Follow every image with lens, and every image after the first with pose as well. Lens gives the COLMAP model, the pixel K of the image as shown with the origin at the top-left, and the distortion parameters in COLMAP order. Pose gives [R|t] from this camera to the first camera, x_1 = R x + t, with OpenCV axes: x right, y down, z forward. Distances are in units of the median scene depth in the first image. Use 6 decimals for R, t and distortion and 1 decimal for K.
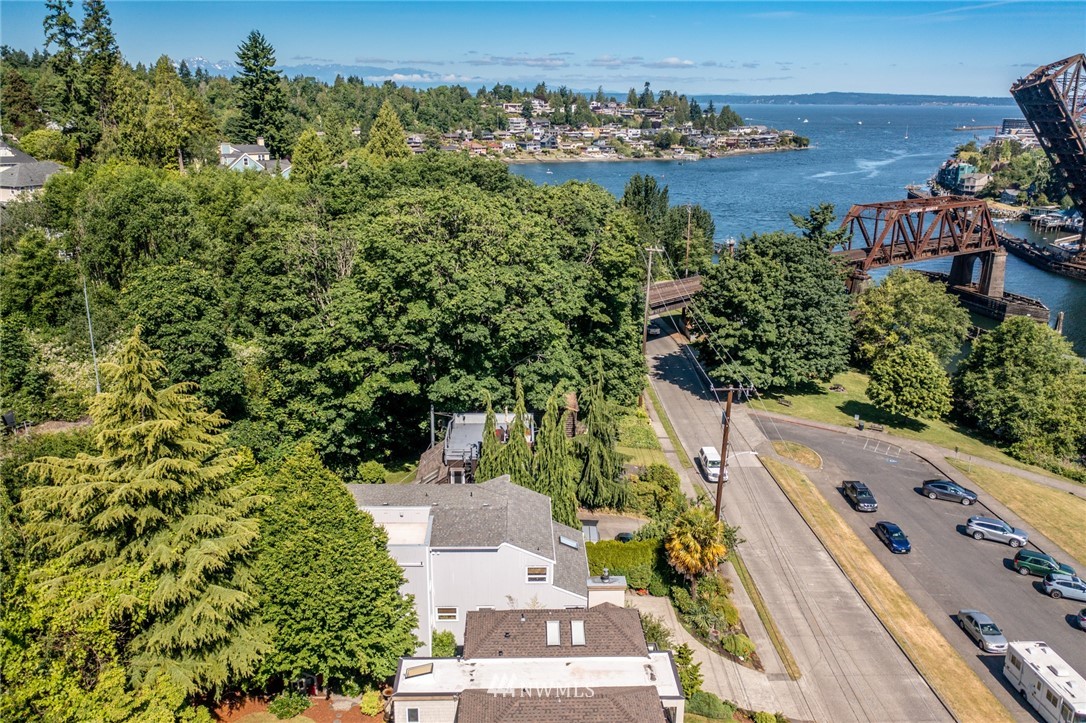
lens RADIAL K [[861.7, 0, 543.0], [0, 861.7, 361.5], [0, 0, 1]] dist [-0.003016, 0.012989]
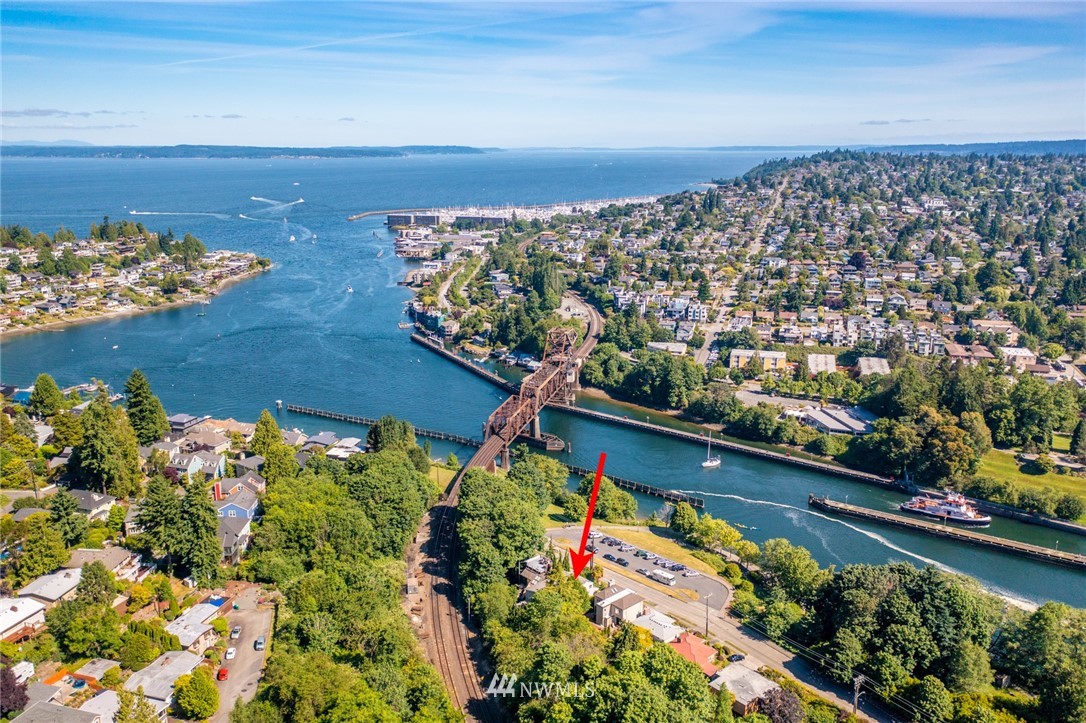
lens RADIAL K [[861.7, 0, 543.0], [0, 861.7, 361.5], [0, 0, 1]] dist [-0.003016, 0.012989]
pose [[0.763818, -0.156809, 0.626094, -0.286969], [0.189626, 0.981749, 0.014546, -0.105193], [-0.616947, 0.107613, 0.779612, -0.260381]]
